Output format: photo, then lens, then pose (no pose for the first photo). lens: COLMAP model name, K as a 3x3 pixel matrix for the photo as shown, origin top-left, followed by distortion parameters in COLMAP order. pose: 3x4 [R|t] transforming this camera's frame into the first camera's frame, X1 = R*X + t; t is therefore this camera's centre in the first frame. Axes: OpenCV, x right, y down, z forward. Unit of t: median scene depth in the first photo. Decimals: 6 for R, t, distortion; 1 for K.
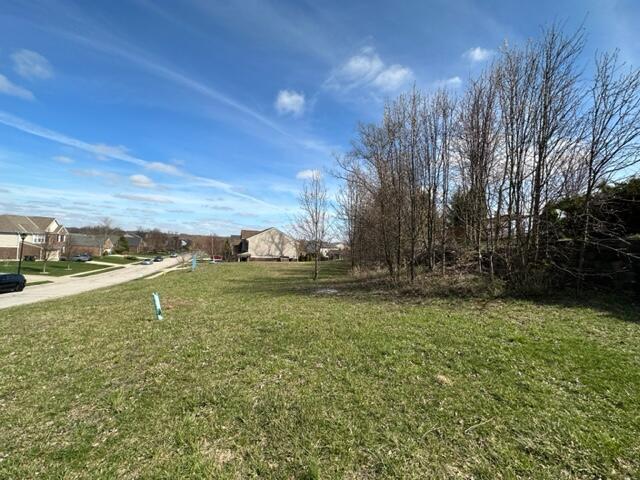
lens RADIAL K [[256.0, 0, 320.0], [0, 256.0, 240.0], [0, 0, 1]] dist [-0.001626, -0.000077]
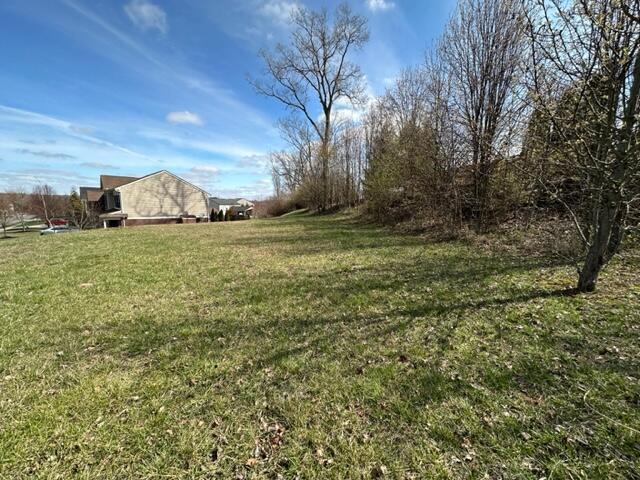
lens RADIAL K [[256.0, 0, 320.0], [0, 256.0, 240.0], [0, 0, 1]] dist [-0.001626, -0.000077]
pose [[0.916083, -0.084067, 0.392077, -0.099845], [0.018647, 0.985650, 0.167768, 0.024155], [-0.400555, -0.146379, 0.904505, 0.272583]]
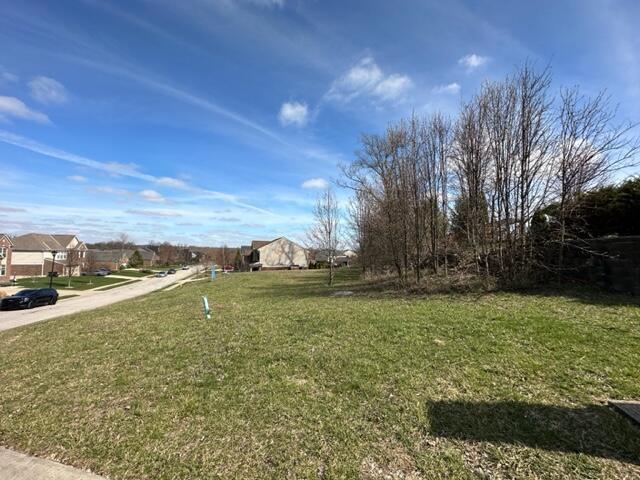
lens RADIAL K [[256.0, 0, 320.0], [0, 256.0, 240.0], [0, 0, 1]] dist [-0.001626, -0.000077]
pose [[0.999121, -0.033302, -0.025462, -0.008328], [0.032490, 0.998970, -0.031671, -0.000394], [0.026491, 0.030816, 0.999174, -0.030211]]
